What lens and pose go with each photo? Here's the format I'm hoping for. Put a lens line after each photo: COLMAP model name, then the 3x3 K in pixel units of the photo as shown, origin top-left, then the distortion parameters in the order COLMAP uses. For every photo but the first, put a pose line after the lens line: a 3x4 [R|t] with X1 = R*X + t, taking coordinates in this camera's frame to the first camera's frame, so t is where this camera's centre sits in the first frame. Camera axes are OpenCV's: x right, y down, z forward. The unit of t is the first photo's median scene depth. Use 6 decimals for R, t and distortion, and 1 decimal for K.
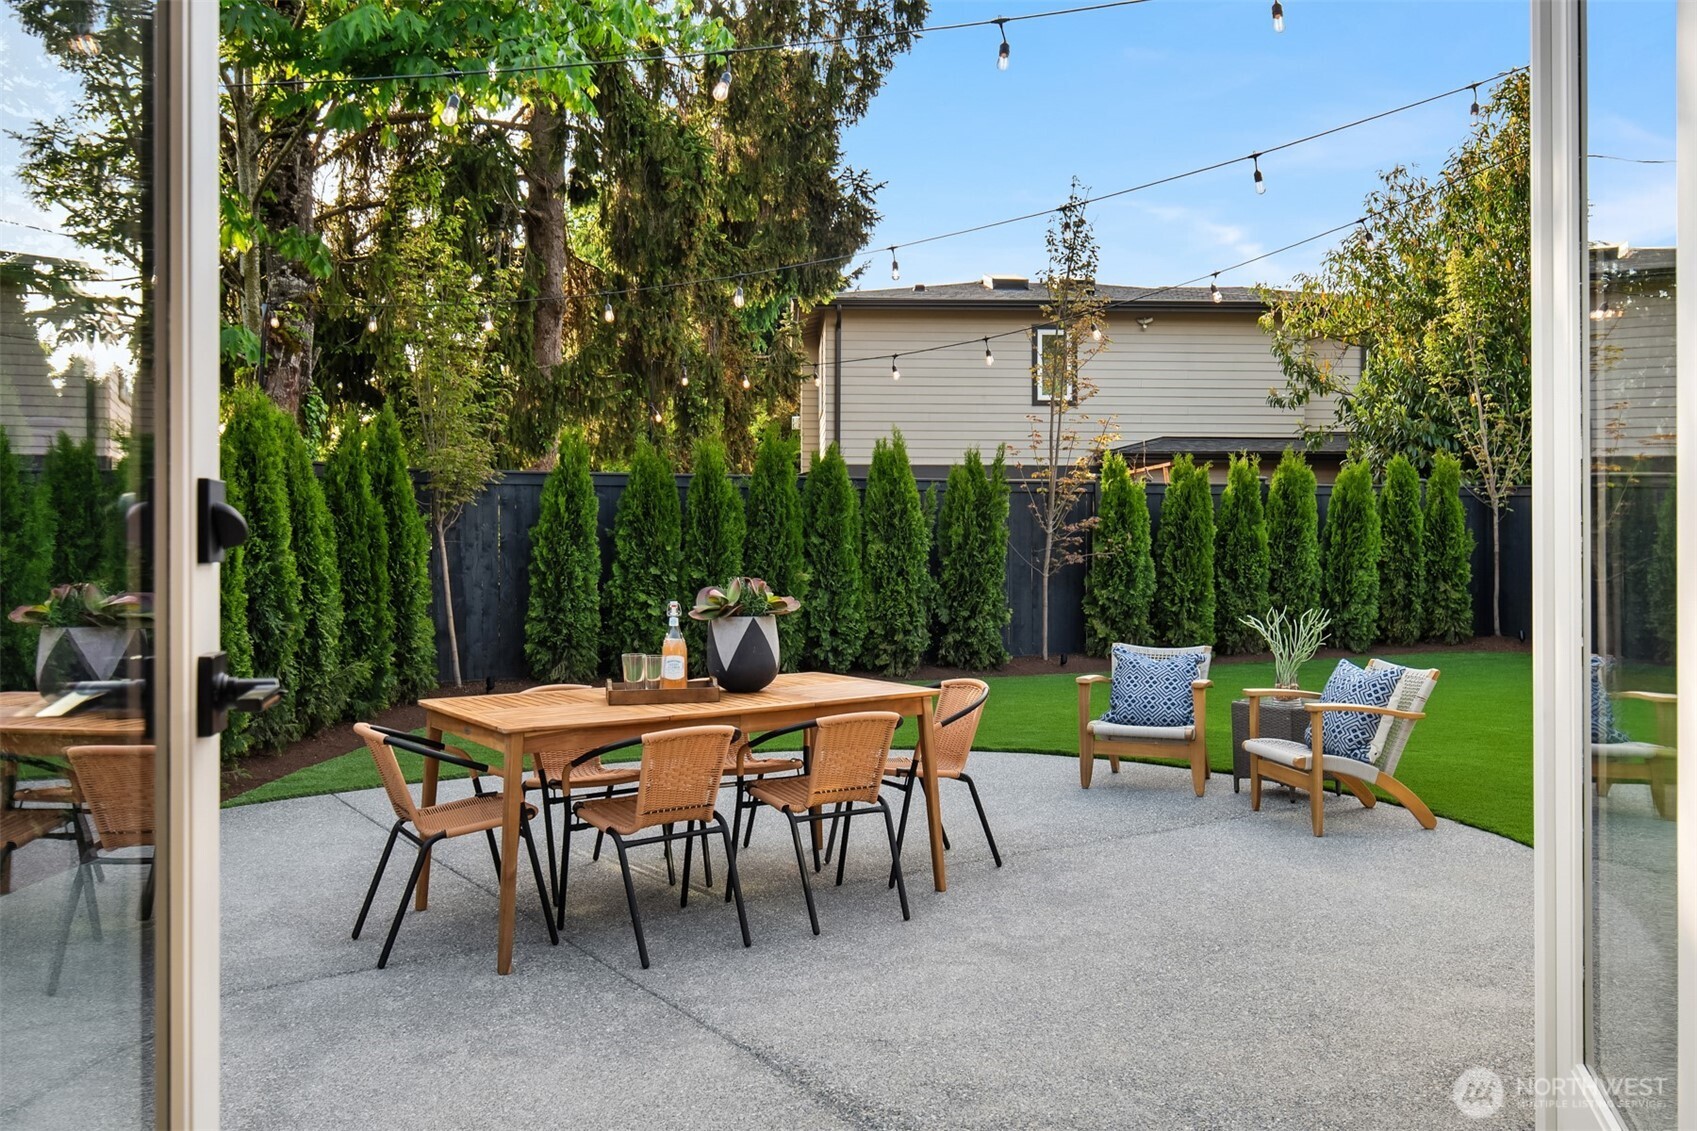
lens RADIAL K [[1379.0, 0, 821.5], [0, 1379.0, 526.7], [0, 0, 1]] dist [0.001968, 0.005947]
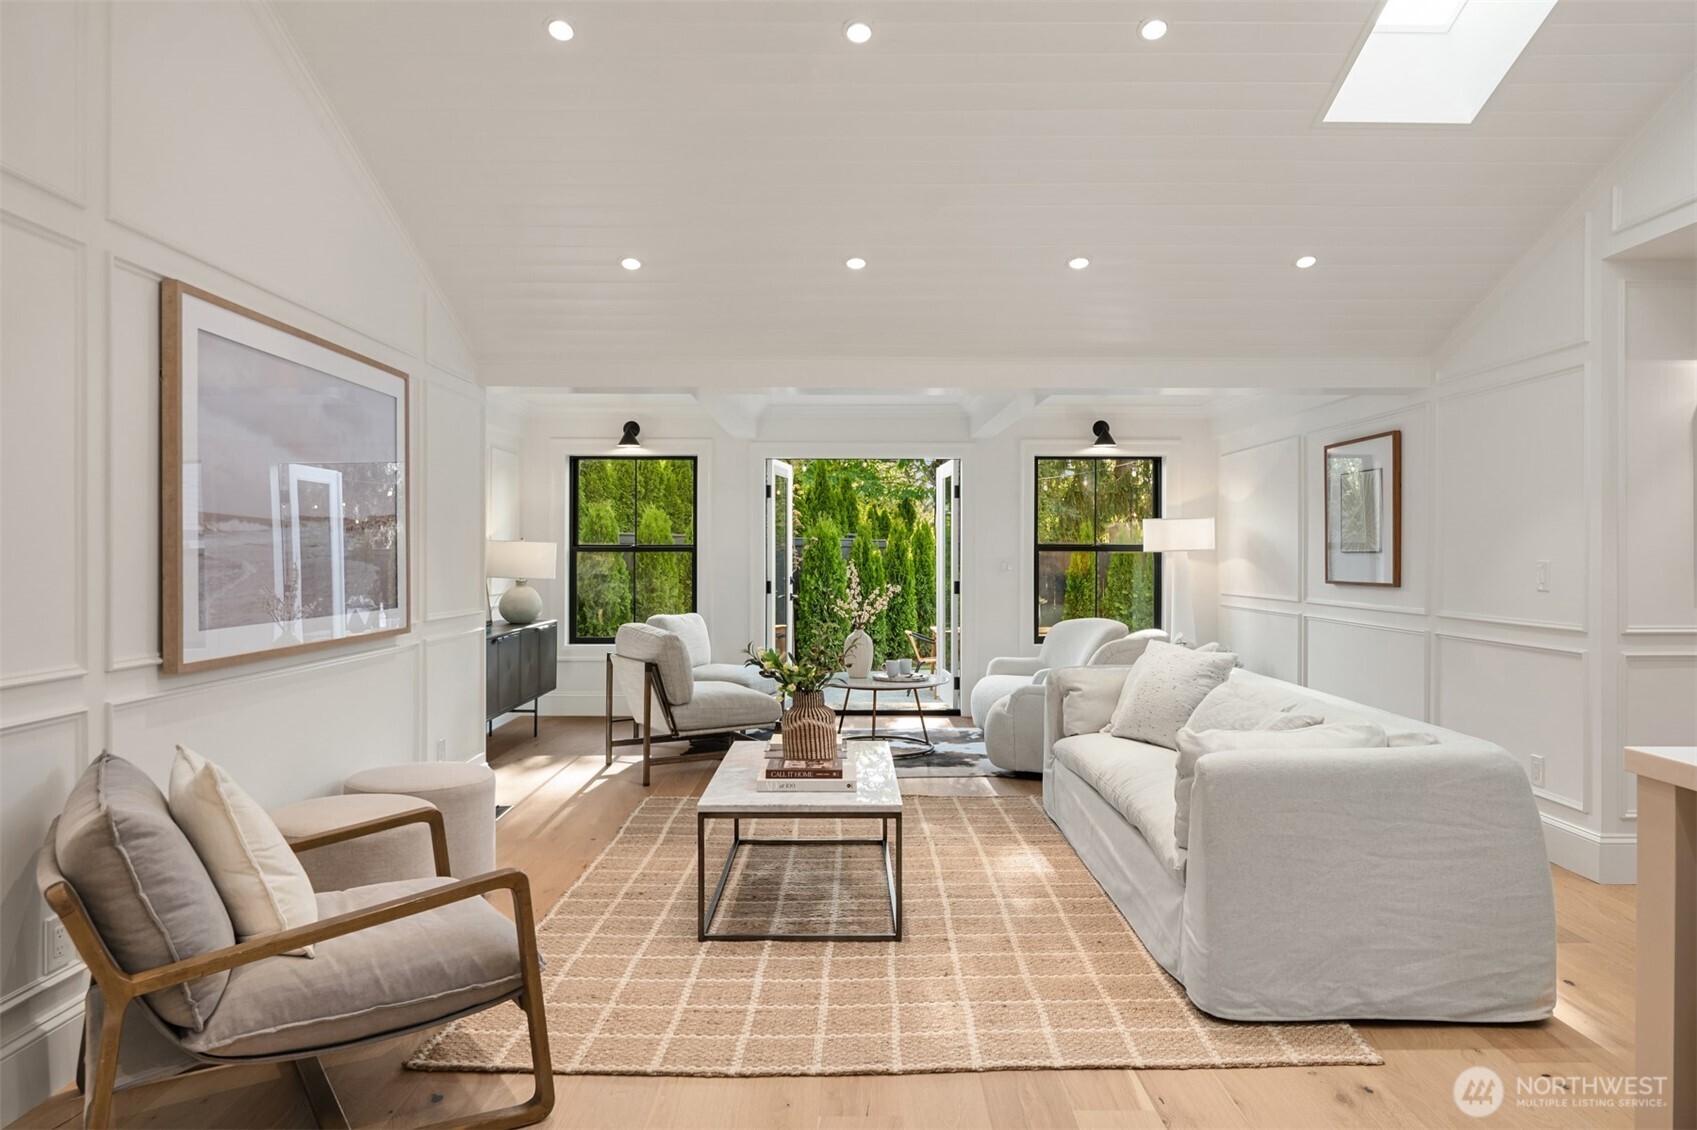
lens RADIAL K [[1093.6, 0, 849.7], [0, 1093.6, 562.8], [0, 0, 1]] dist [-0.009592, -0.001088]
pose [[0.829795, 0.004476, -0.558050, 0.529352], [-0.001846, 0.999984, 0.005276, -0.022335], [0.558065, -0.003348, 0.829790, -0.672412]]
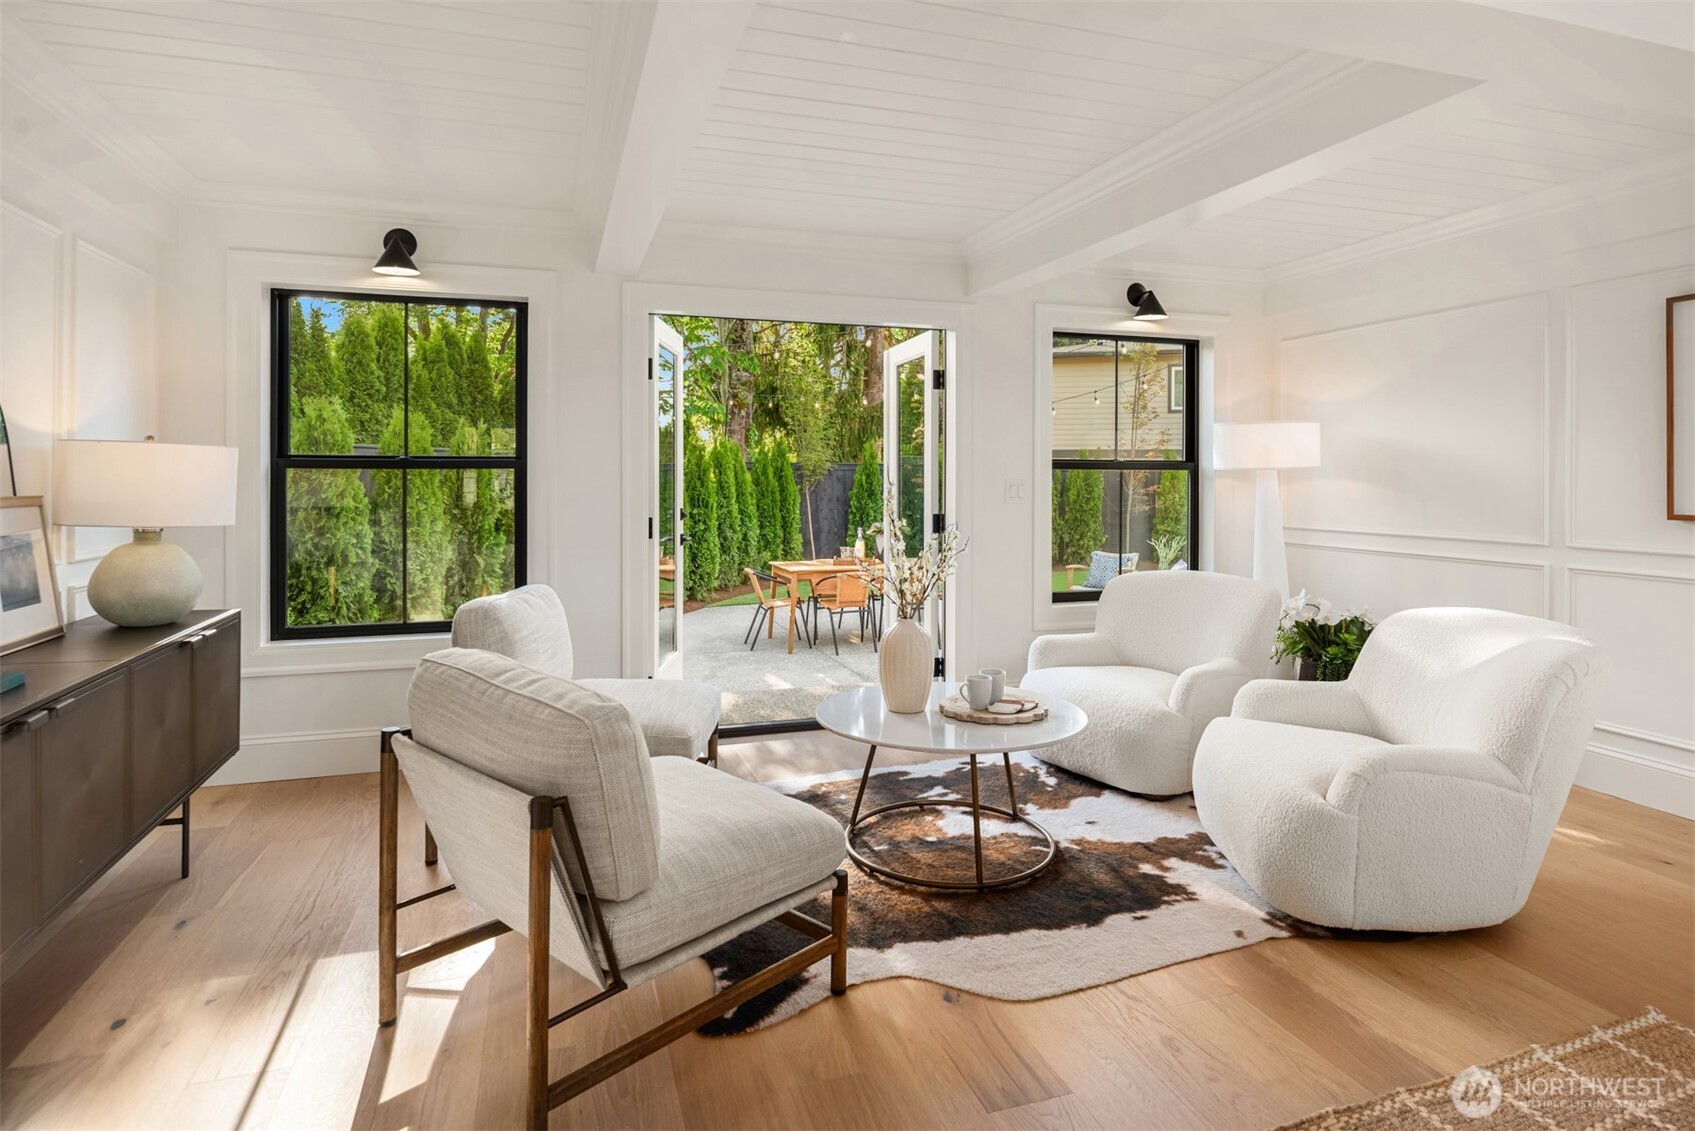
lens RADIAL K [[901.7, 0, 837.6], [0, 901.7, 479.2], [0, 0, 1]] dist [0.000413, -0.002760]
pose [[0.960157, 0.002211, -0.279452, 0.177655], [-0.001892, 0.999997, 0.001412, -0.022322], [0.279454, -0.000827, 0.960159, -0.358203]]
